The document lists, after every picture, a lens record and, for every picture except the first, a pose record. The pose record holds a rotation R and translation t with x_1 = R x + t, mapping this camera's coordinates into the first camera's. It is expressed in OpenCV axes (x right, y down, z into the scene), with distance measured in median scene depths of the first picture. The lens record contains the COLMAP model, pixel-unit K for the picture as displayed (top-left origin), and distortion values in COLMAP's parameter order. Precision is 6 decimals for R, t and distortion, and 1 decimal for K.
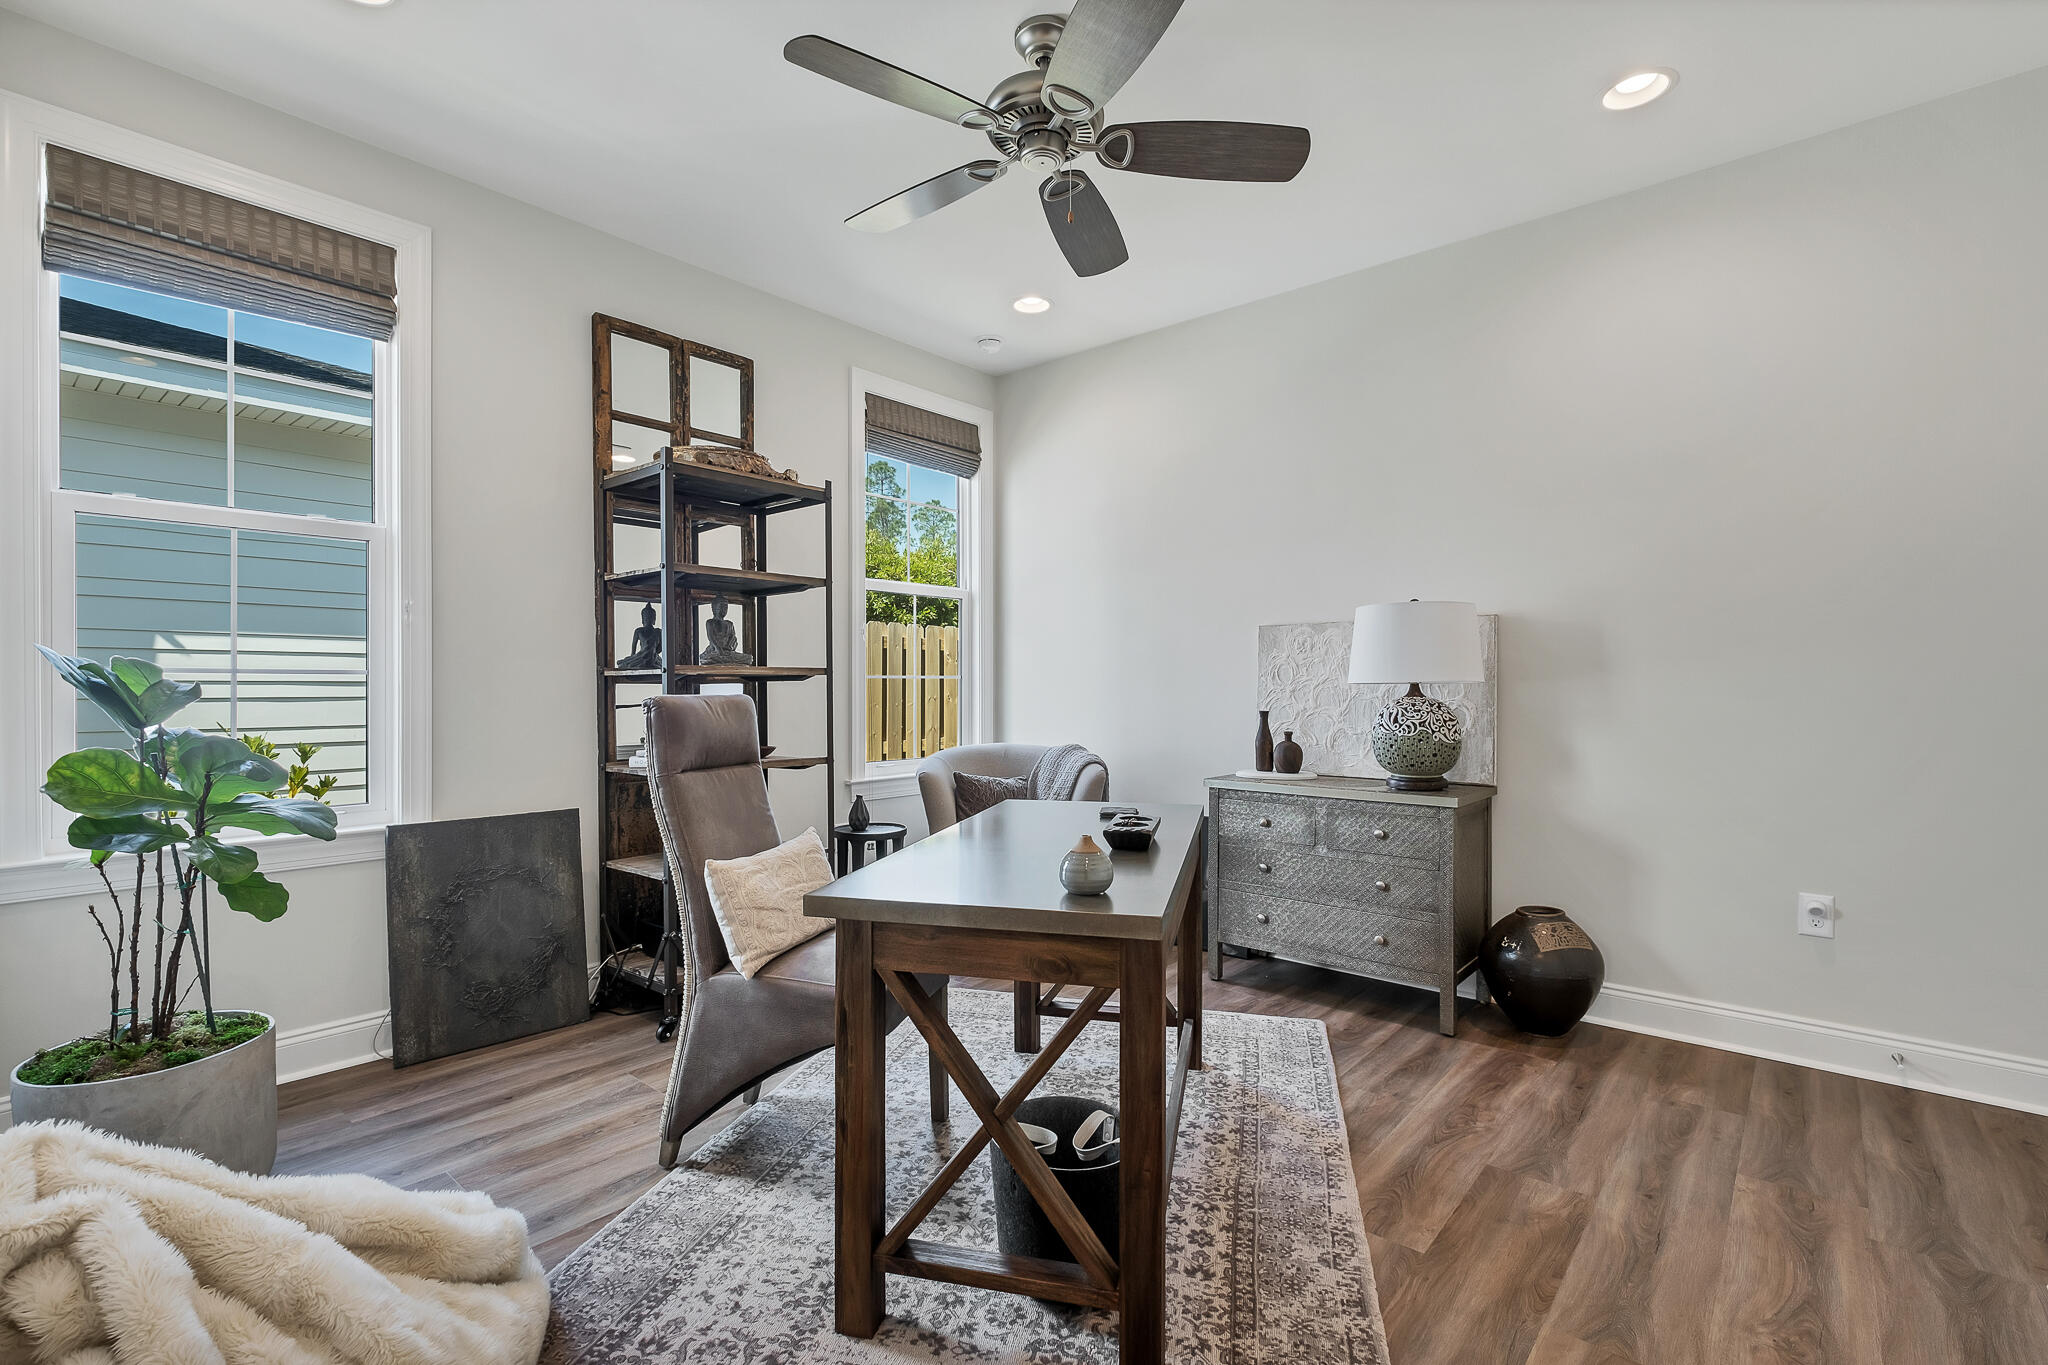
lens RADIAL K [[917.8, 0, 1020.3], [0, 917.8, 692.9], [0, 0, 1]] dist [-0.003454, -0.000454]
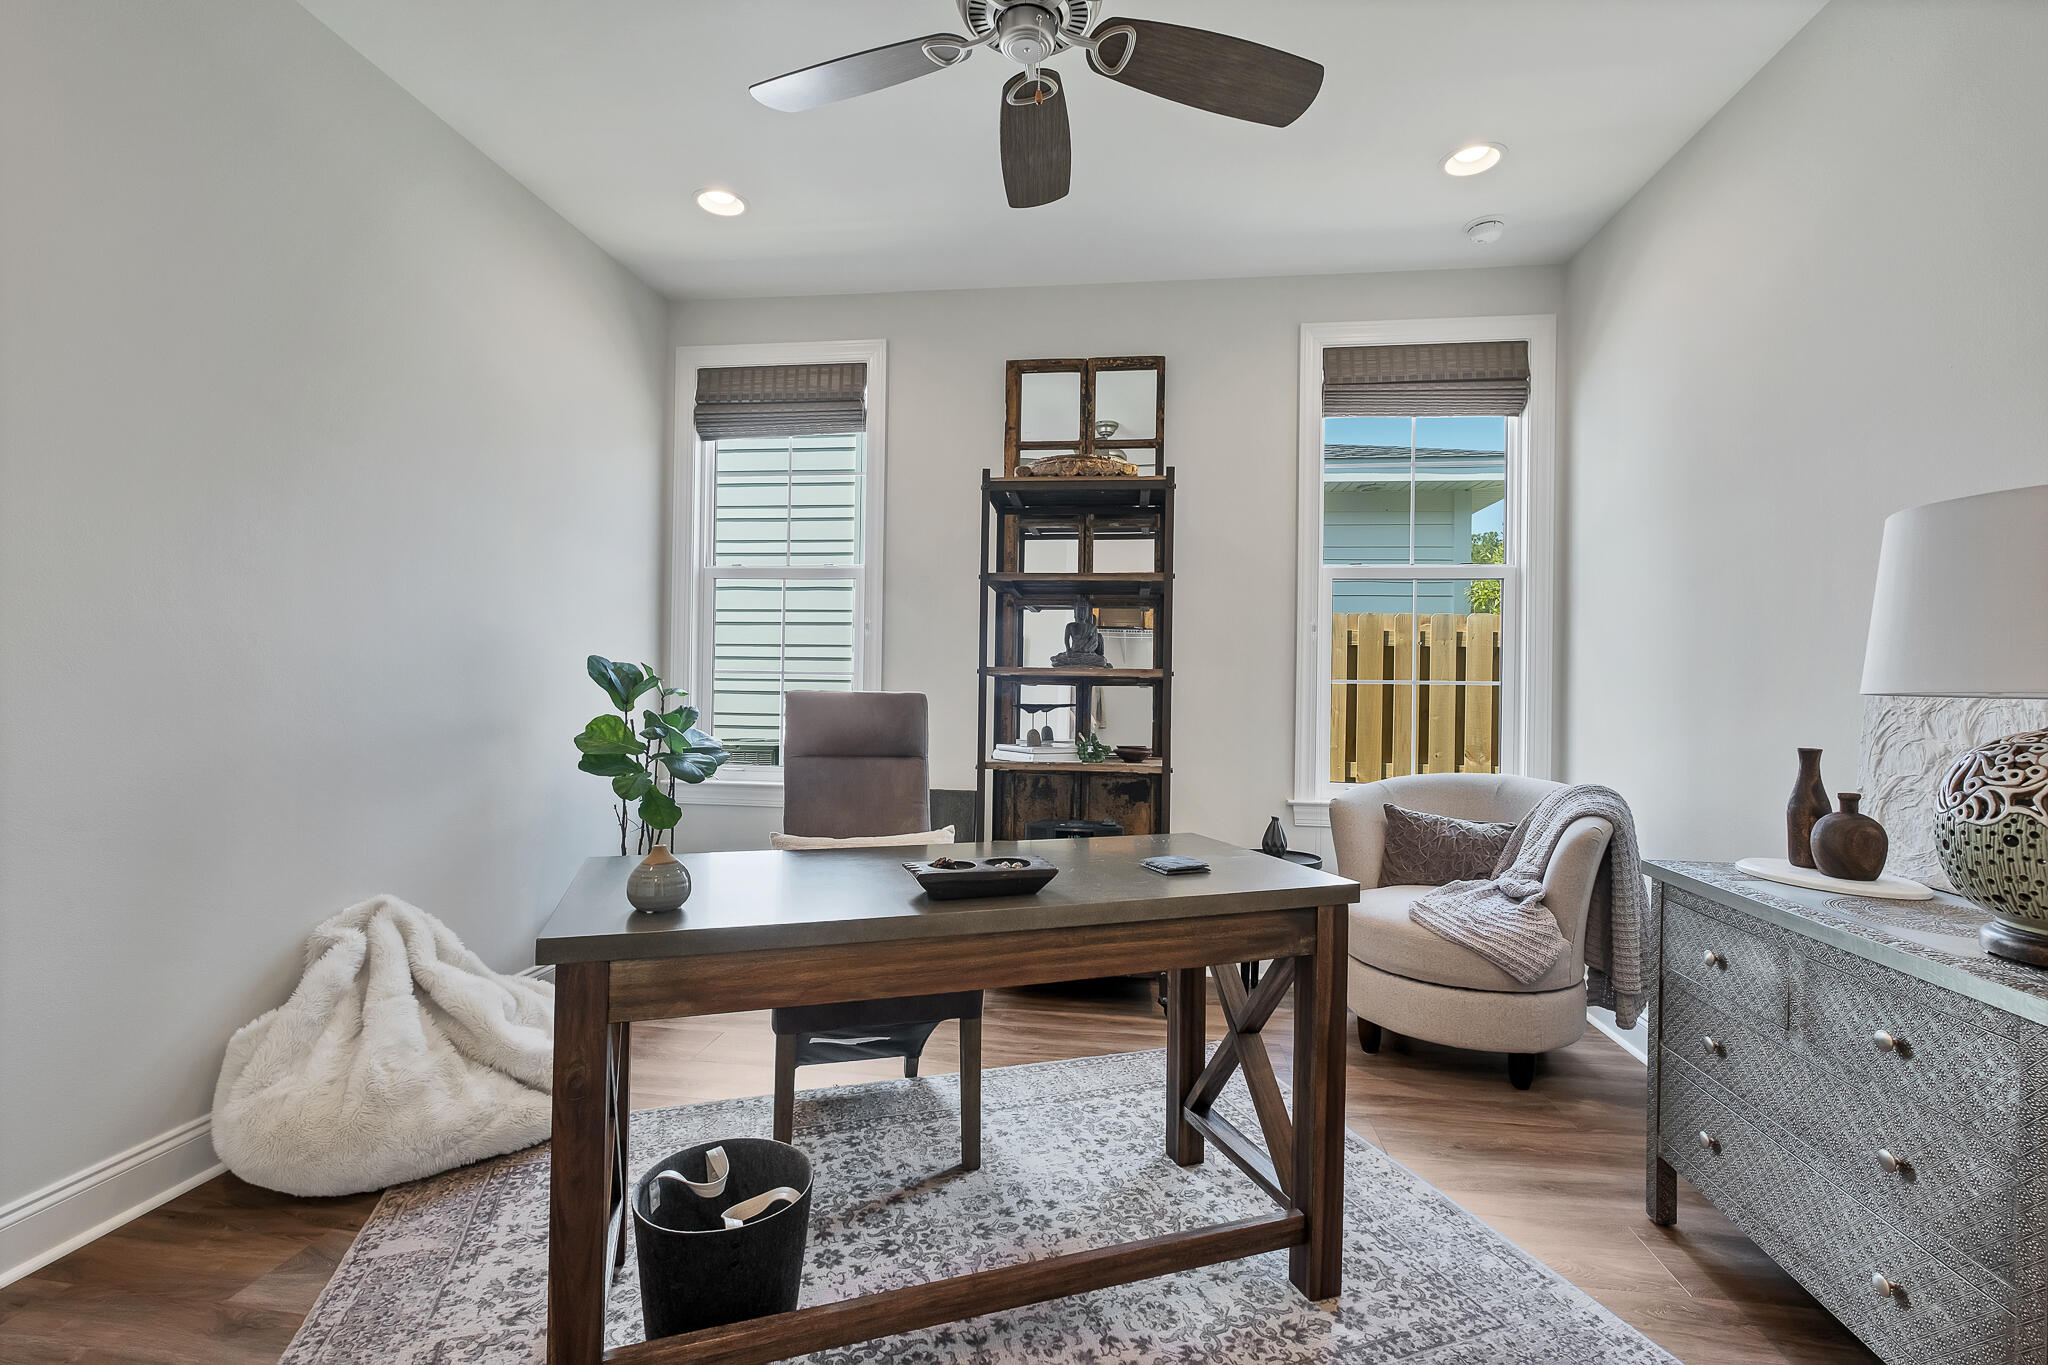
lens RADIAL K [[908.8, 0, 1018.3], [0, 908.8, 684.2], [0, 0, 1]] dist [-0.005691, 0.000296]
pose [[0.551119, 0.007454, -0.834393, 0.458342], [-0.023676, 0.999697, -0.006707, -0.002836], [0.834091, 0.023451, 0.551129, 0.364196]]
